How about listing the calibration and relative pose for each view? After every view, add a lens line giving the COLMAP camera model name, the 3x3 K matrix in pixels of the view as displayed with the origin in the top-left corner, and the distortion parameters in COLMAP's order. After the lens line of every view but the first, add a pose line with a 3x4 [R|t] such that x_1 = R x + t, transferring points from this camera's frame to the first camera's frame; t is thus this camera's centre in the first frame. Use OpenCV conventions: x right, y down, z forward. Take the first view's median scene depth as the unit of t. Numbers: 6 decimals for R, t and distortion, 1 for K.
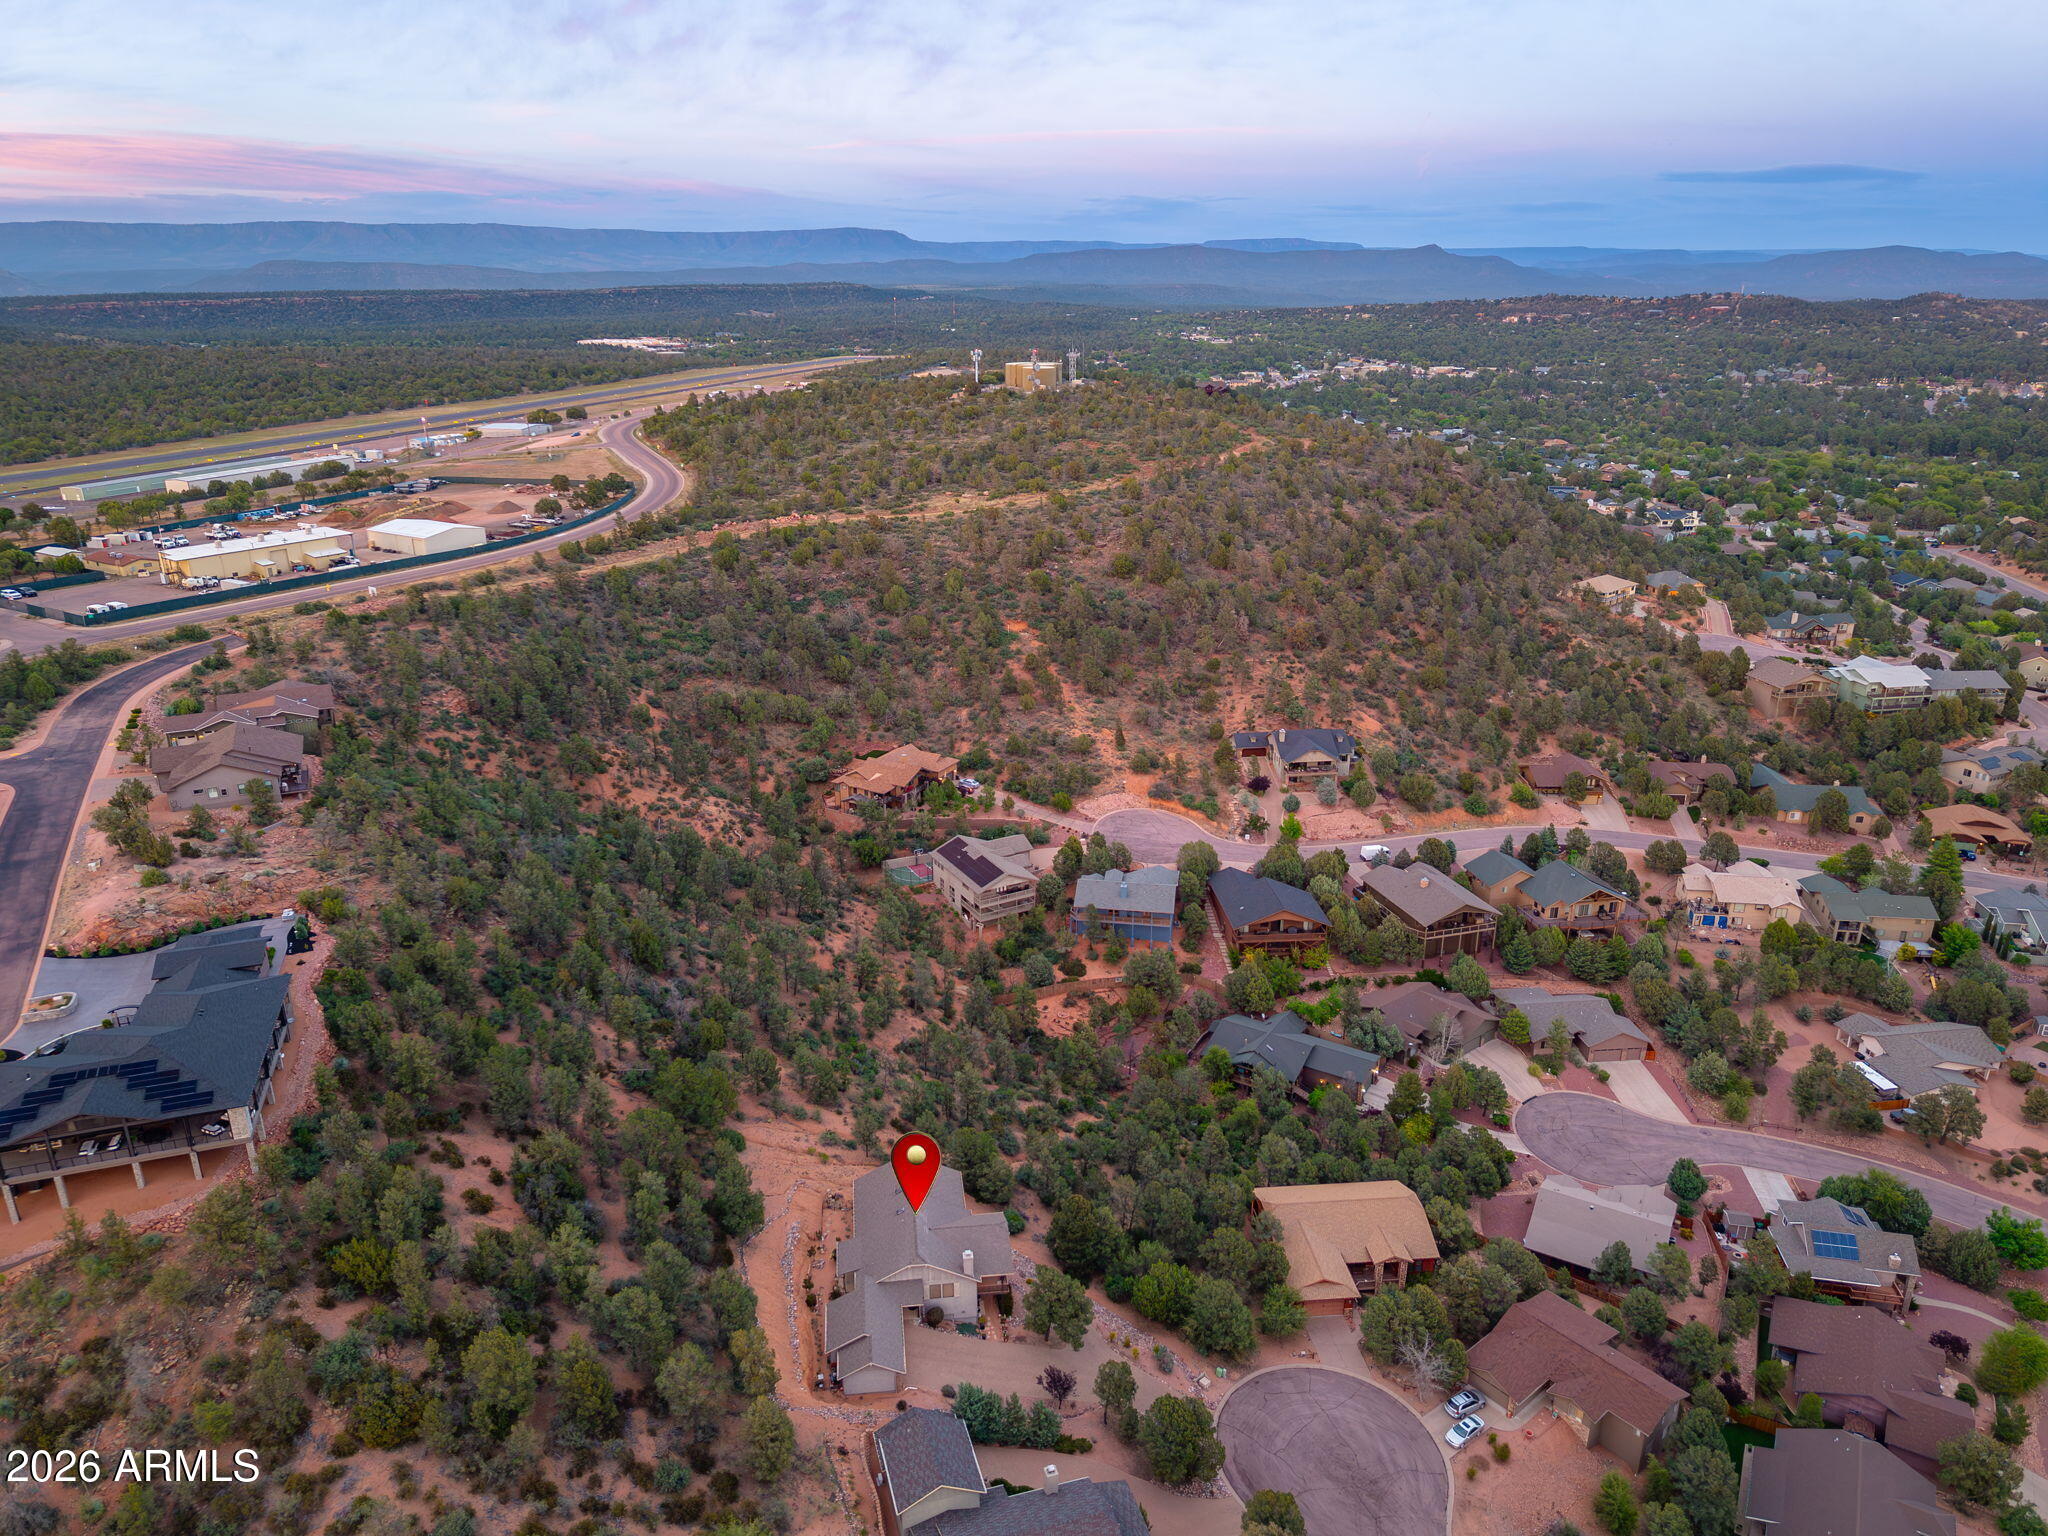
lens RADIAL K [[1344.5, 0, 1024.2], [0, 1344.5, 740.9], [0, 0, 1]] dist [0.164447, -0.304835]
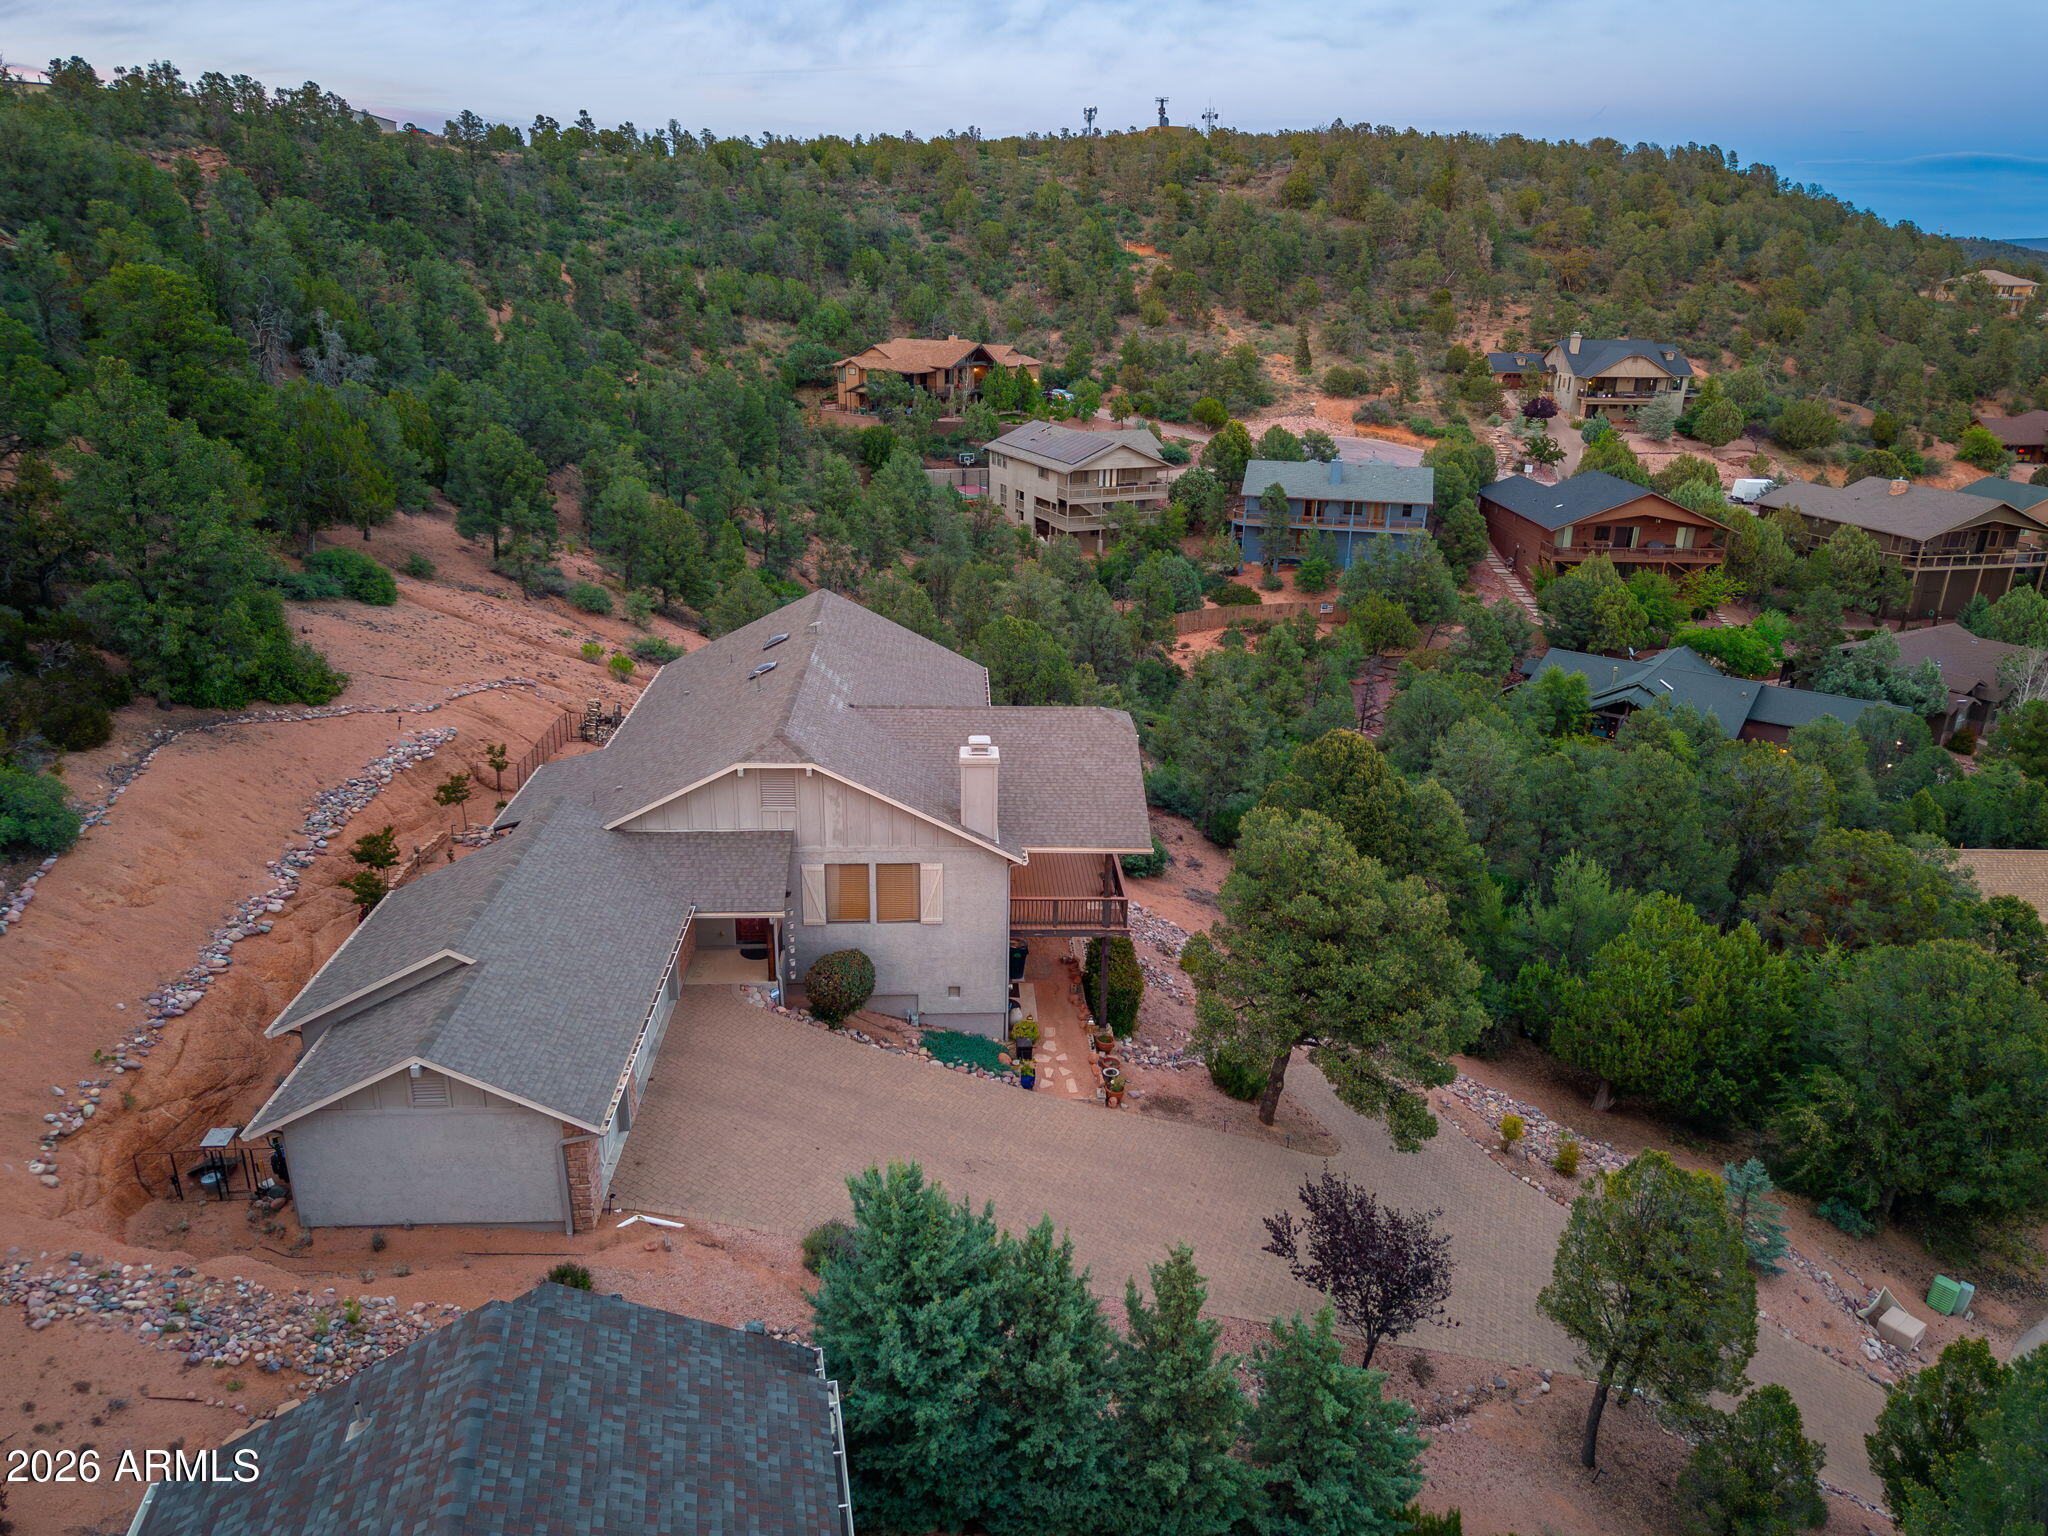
lens RADIAL K [[1379.9, 0, 1026.7], [0, 1379.9, 736.7], [0, 0, 1]] dist [0.046444, -0.035496]
pose [[0.996947, 0.046418, -0.062785, -0.009405], [-0.045868, 0.998896, 0.010178, 0.210842], [0.063188, -0.007267, 0.997975, 0.425874]]
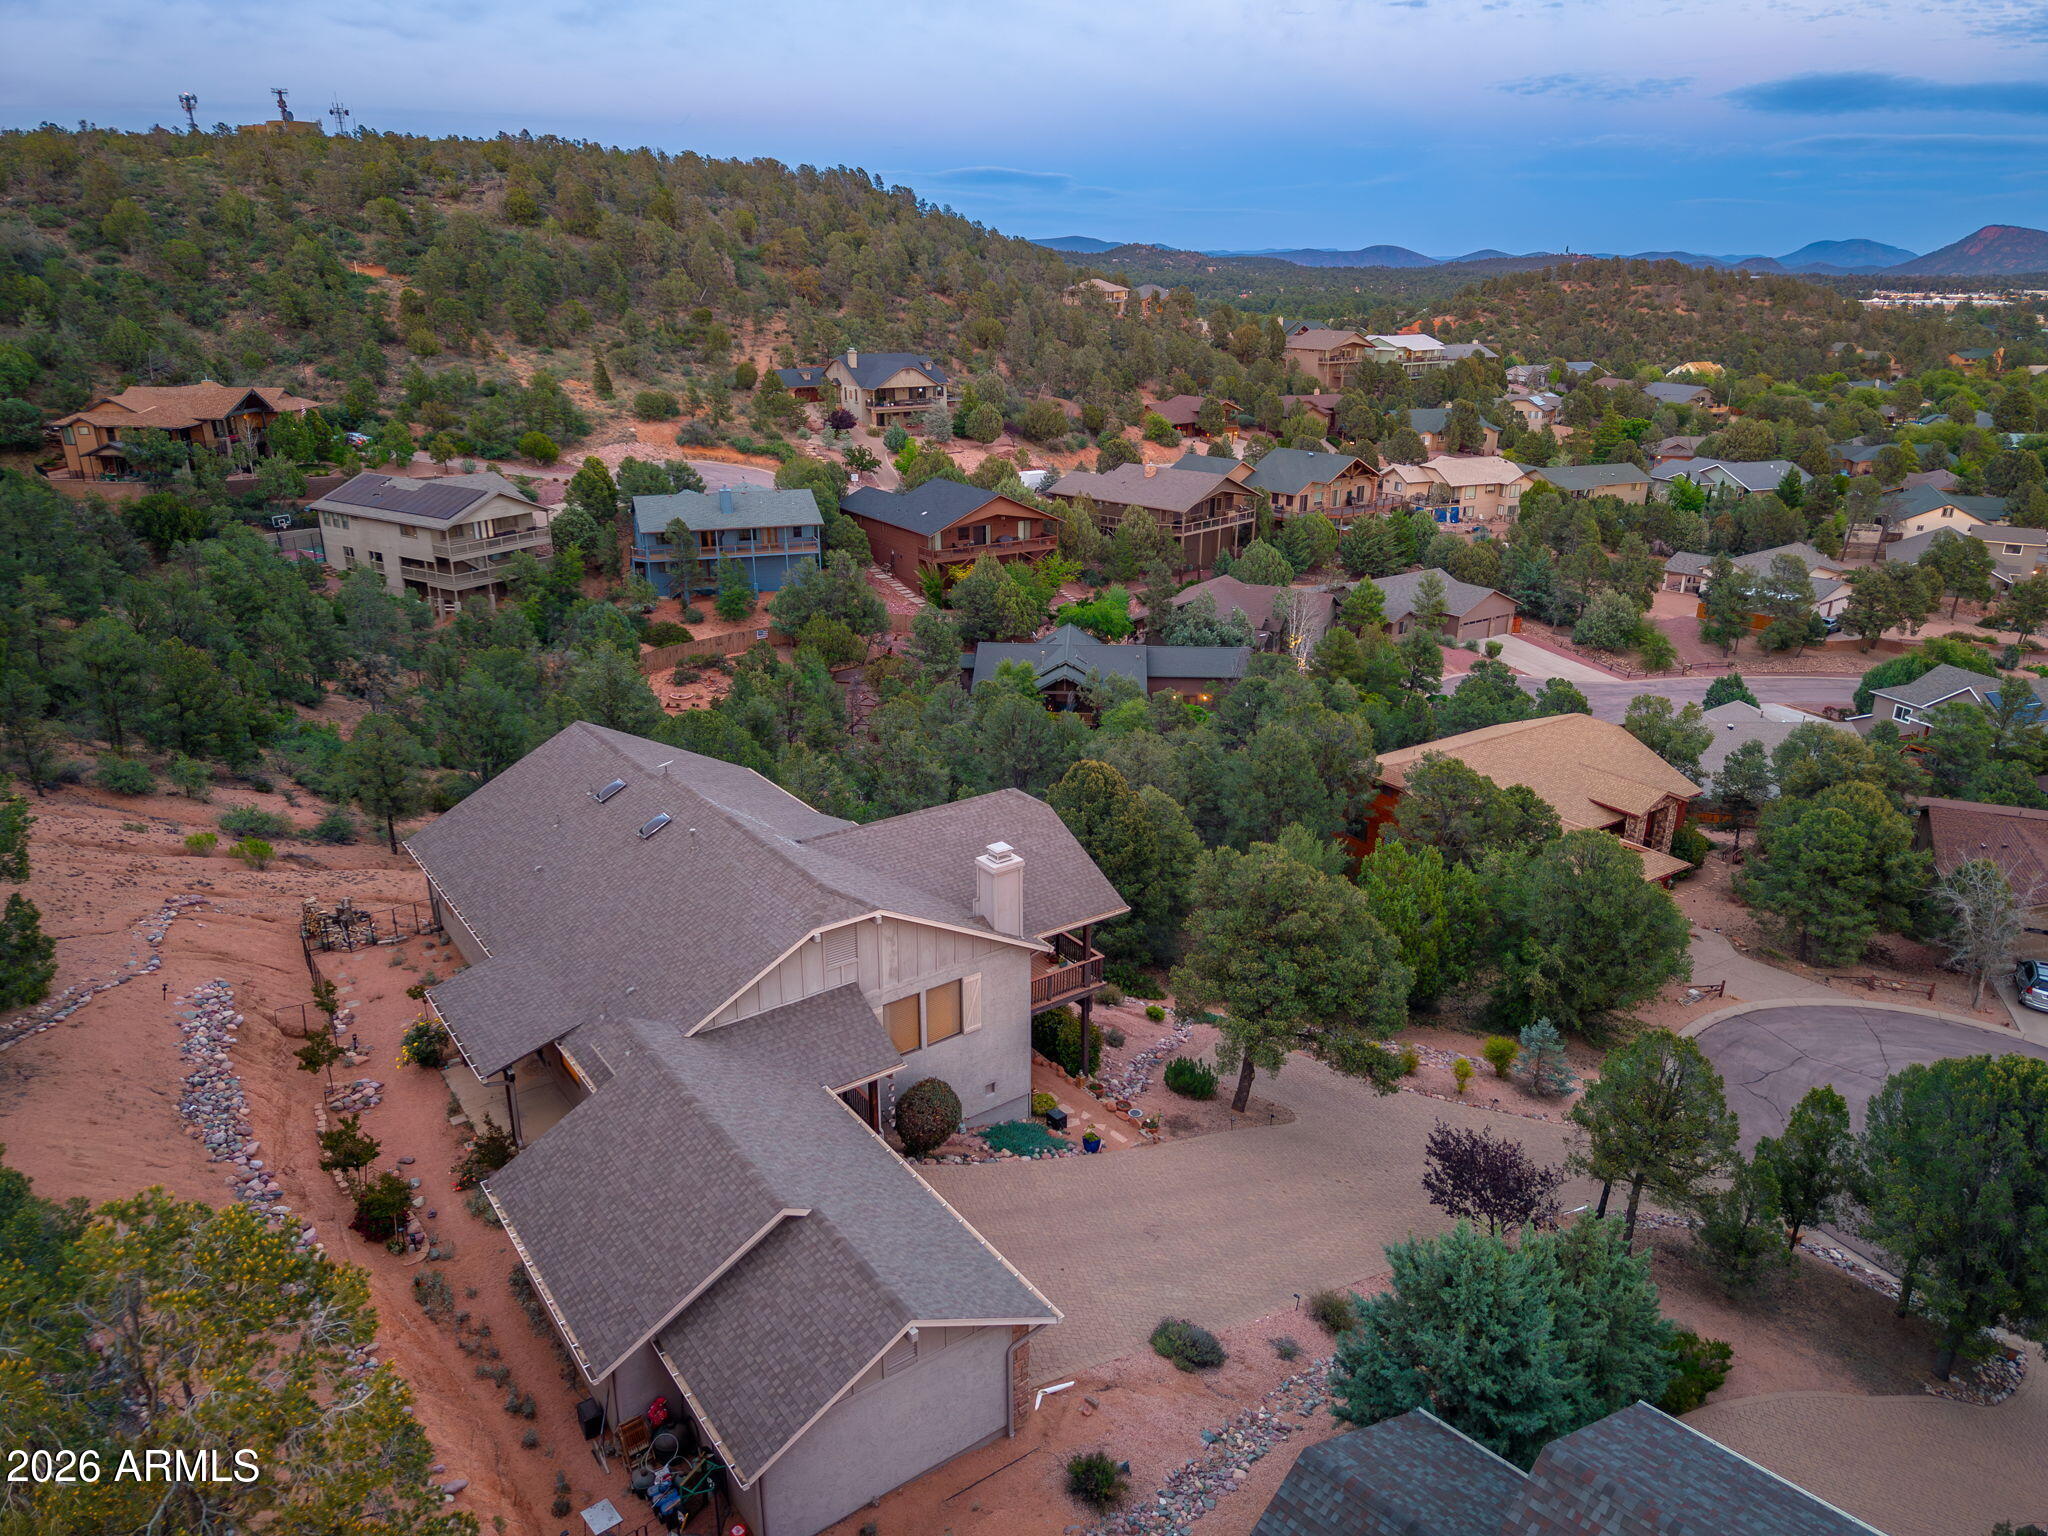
lens RADIAL K [[1355.2, 0, 1007.5], [0, 1355.2, 768.7], [0, 0, 1]] dist [0.005466, -0.000421]
pose [[0.880362, -0.153374, 0.448819, -0.088411], [0.139422, 0.988150, 0.064203, 0.194819], [-0.453347, 0.006054, 0.891313, 0.437889]]
